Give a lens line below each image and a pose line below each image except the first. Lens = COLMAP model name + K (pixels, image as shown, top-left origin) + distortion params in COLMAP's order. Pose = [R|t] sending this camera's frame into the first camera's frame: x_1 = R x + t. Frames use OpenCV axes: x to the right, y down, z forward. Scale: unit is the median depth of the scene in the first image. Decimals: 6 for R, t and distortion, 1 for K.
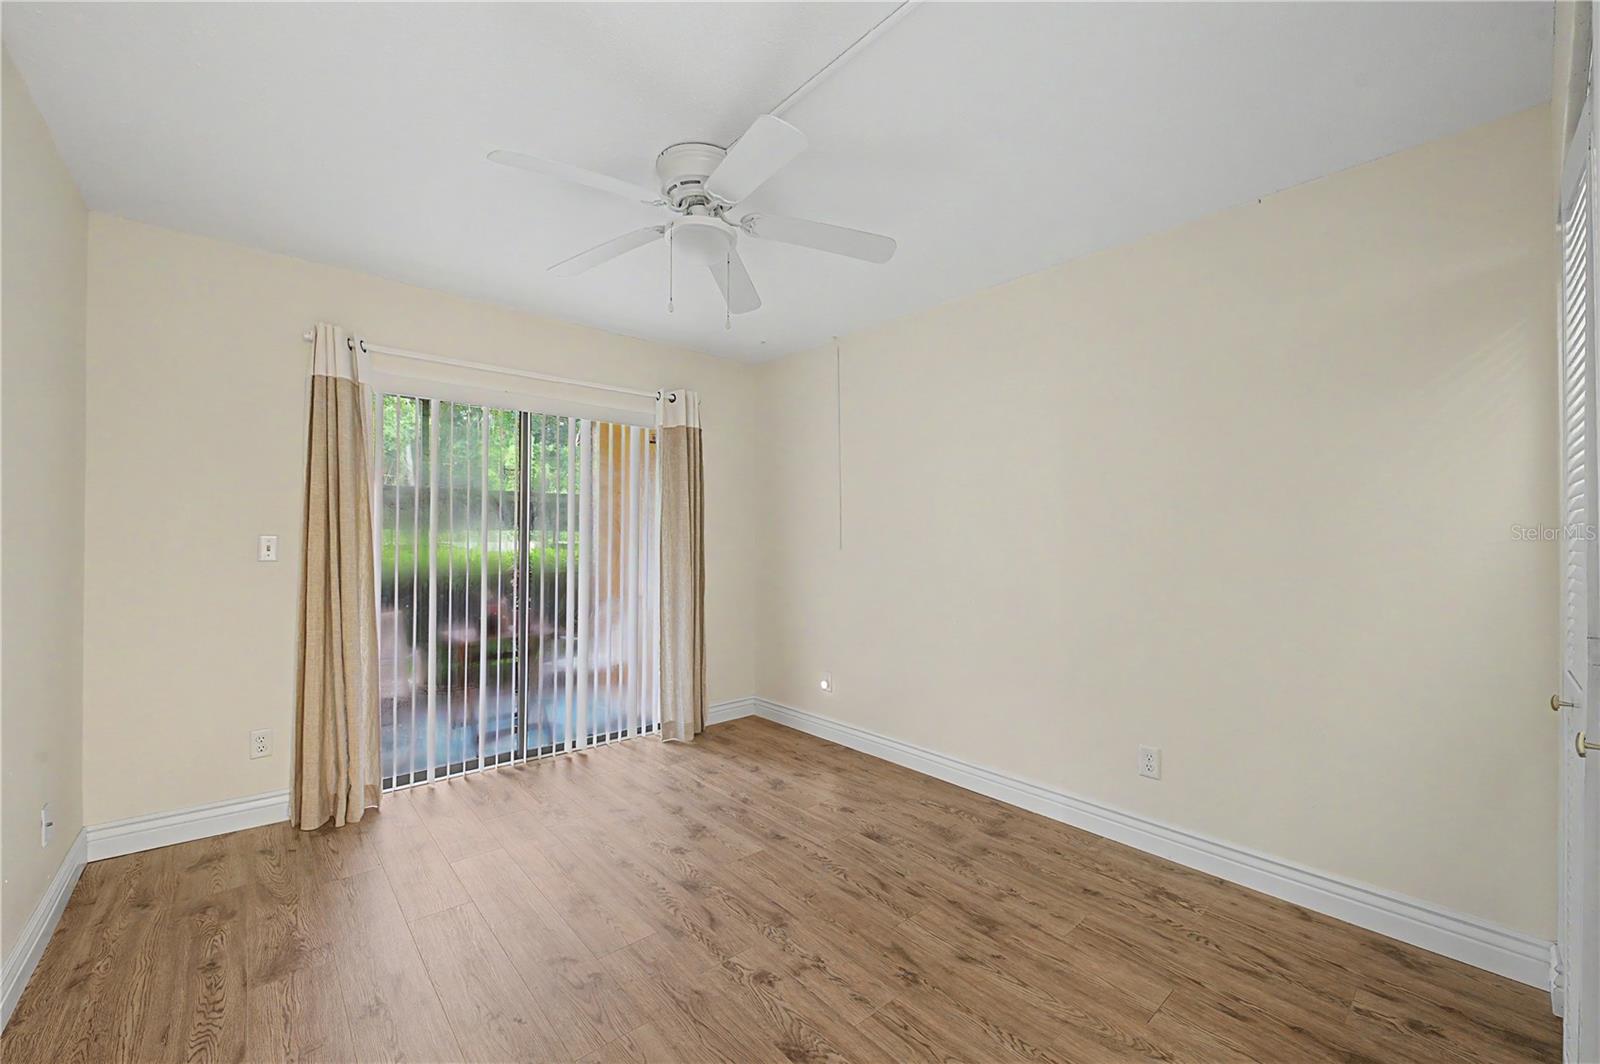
lens RADIAL K [[647.5, 0, 802.9], [0, 647.5, 533.8], [0, 0, 1]] dist [0.000534, -0.000025]
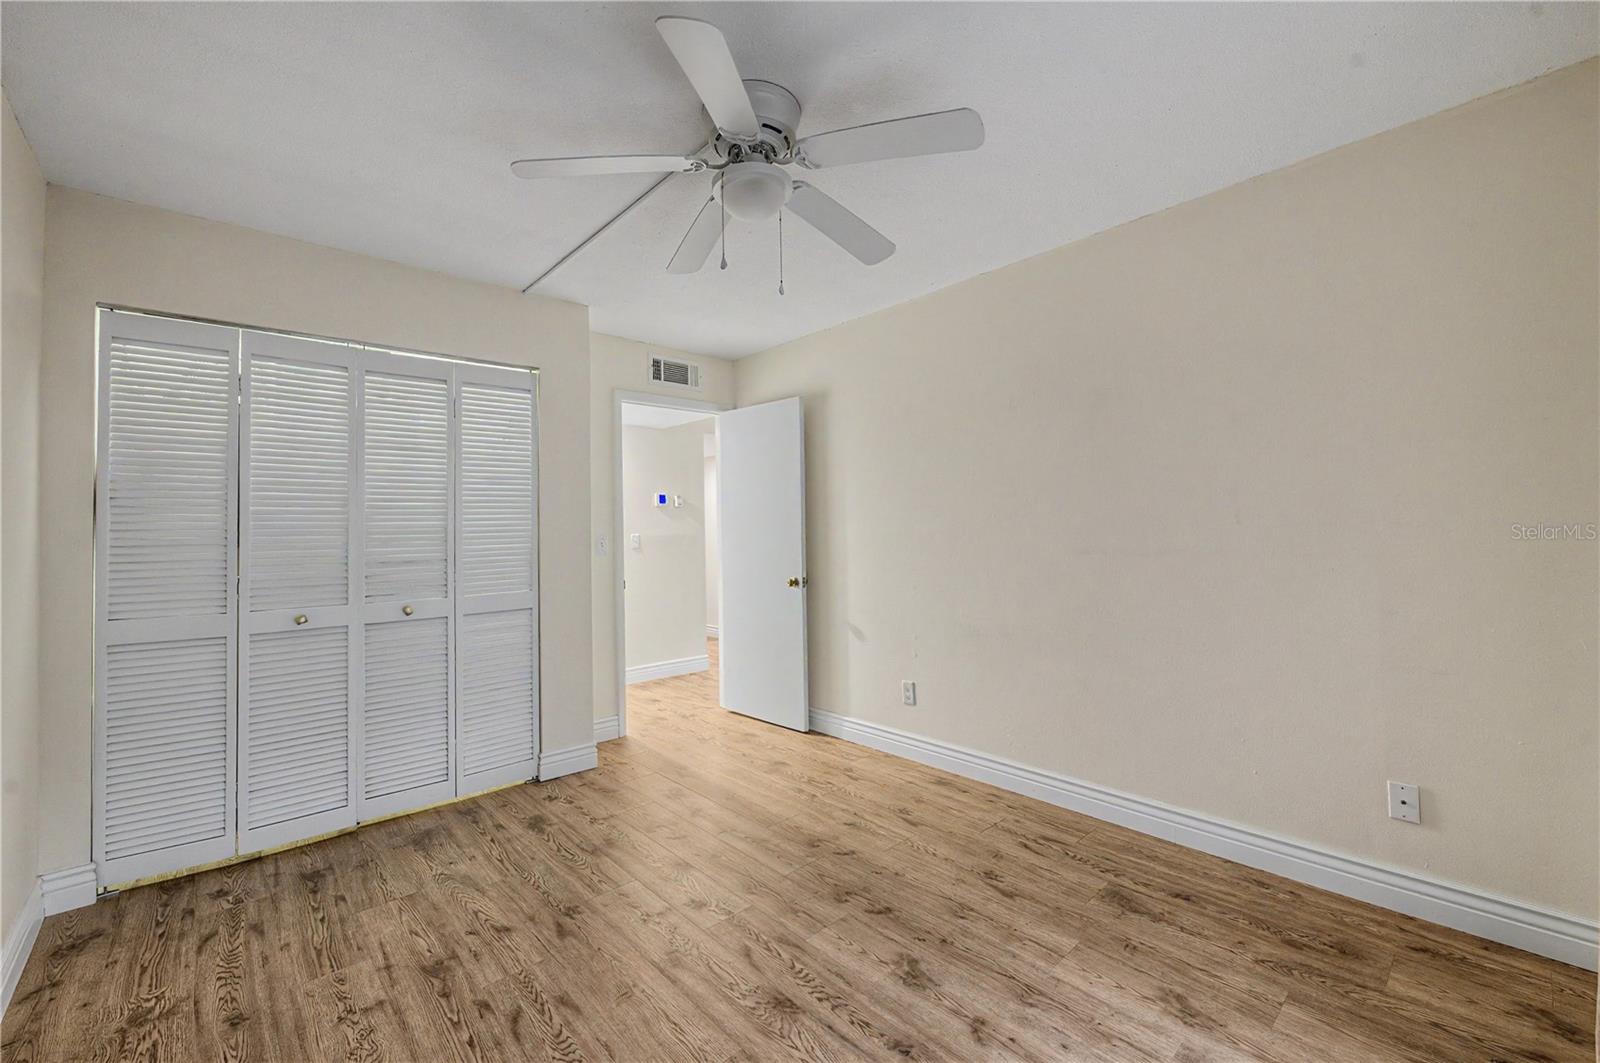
lens RADIAL K [[669.9, 0, 801.2], [0, 669.9, 528.2], [0, 0, 1]] dist [0.001394, 0.000220]
pose [[-0.999647, 0.016046, -0.021178, -0.204906], [0.016332, 0.999777, -0.013379, 0.020703], [0.020959, -0.013720, -0.999686, 1.956570]]
